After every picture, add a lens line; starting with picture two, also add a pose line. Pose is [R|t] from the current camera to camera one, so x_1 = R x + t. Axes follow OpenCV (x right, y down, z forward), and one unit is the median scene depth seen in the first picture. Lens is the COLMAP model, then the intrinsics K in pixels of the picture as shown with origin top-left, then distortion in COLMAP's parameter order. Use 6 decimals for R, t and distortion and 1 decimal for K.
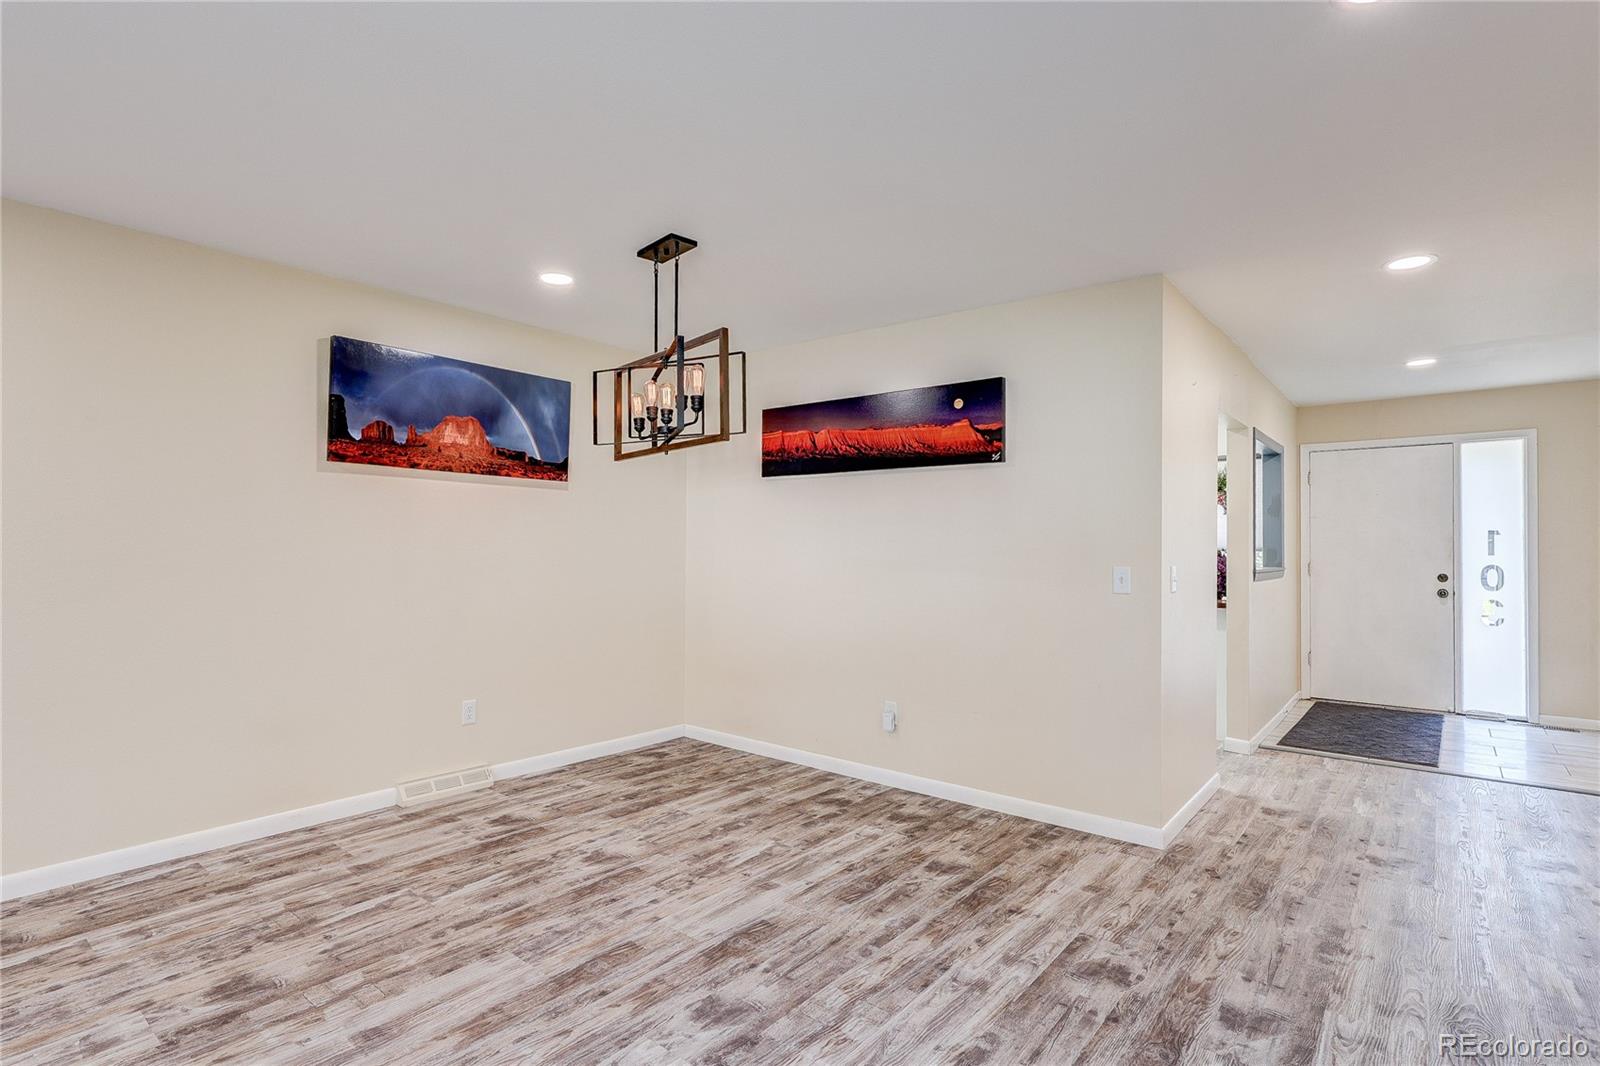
lens RADIAL K [[782.2, 0, 800.0], [0, 782.2, 533.0], [0, 0, 1]] dist [-0.002791, 0.000084]
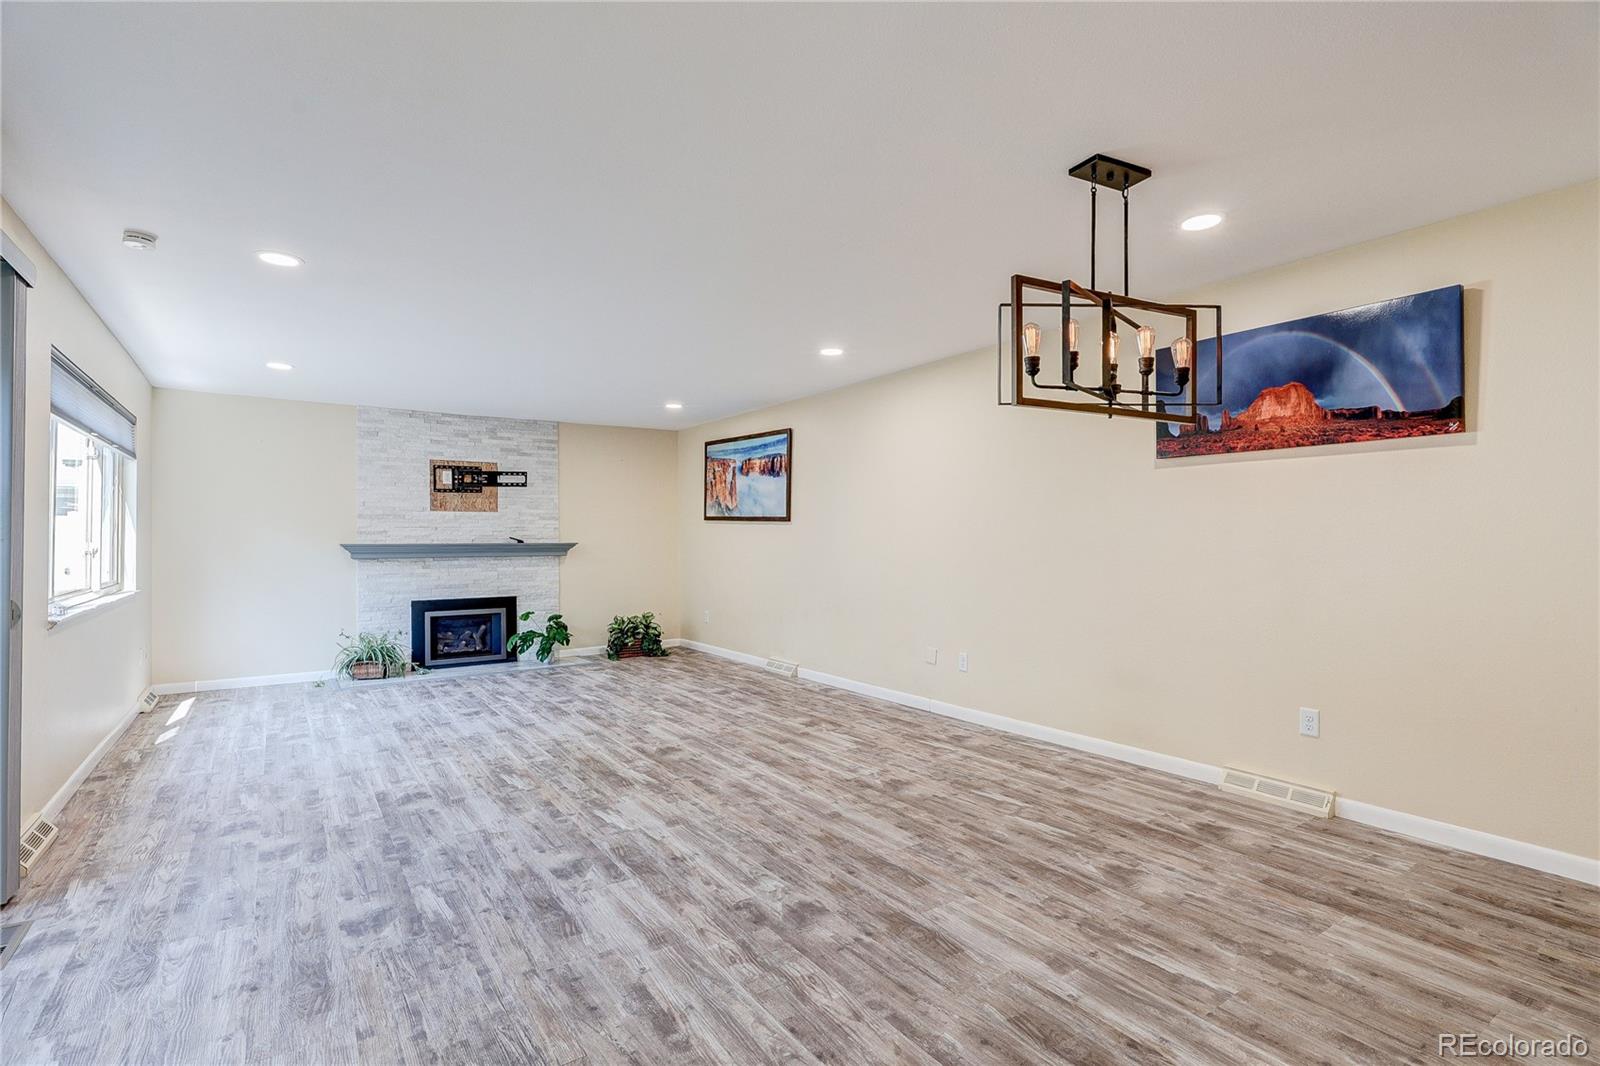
lens RADIAL K [[752.6, 0, 798.3], [0, 752.6, 536.9], [0, 0, 1]] dist [-0.003229, 0.000084]
pose [[-0.276855, -0.007120, -0.960885, 0.612645], [0.021594, 0.999674, -0.013629, 0.026465], [0.960669, -0.024523, -0.276611, 0.792913]]
